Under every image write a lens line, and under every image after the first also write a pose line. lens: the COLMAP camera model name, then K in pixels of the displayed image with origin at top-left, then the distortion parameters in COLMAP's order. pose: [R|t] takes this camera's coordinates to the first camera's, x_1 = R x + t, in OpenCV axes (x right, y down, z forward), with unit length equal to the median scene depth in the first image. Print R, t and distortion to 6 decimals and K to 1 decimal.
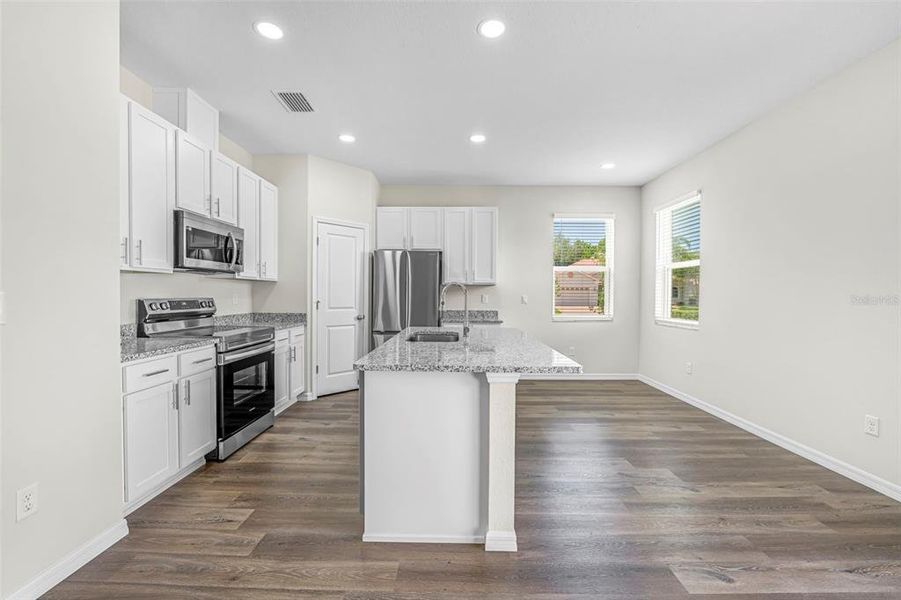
lens RADIAL K [[363.1, 0, 450.5], [0, 363.1, 300.0], [0, 0, 1]] dist [-0.020675, 0.000267]
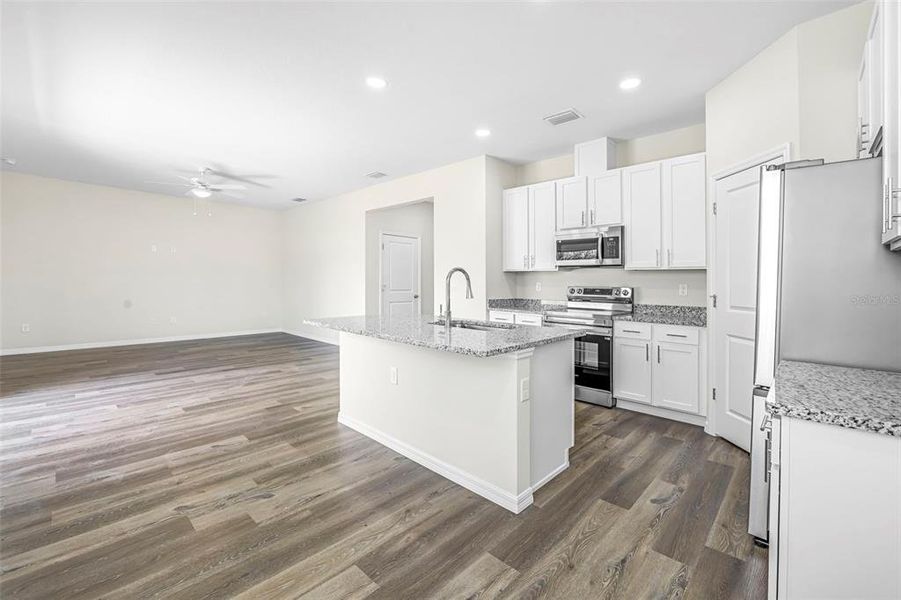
lens RADIAL K [[381.2, 0, 466.7], [0, 381.2, 282.0], [0, 0, 1]] dist [-0.012889, 0.000068]
pose [[-0.667122, -0.013171, -0.744832, 0.607227], [-0.026240, 0.999639, 0.005826, -0.016464], [0.744486, 0.023431, -0.667227, 1.403238]]
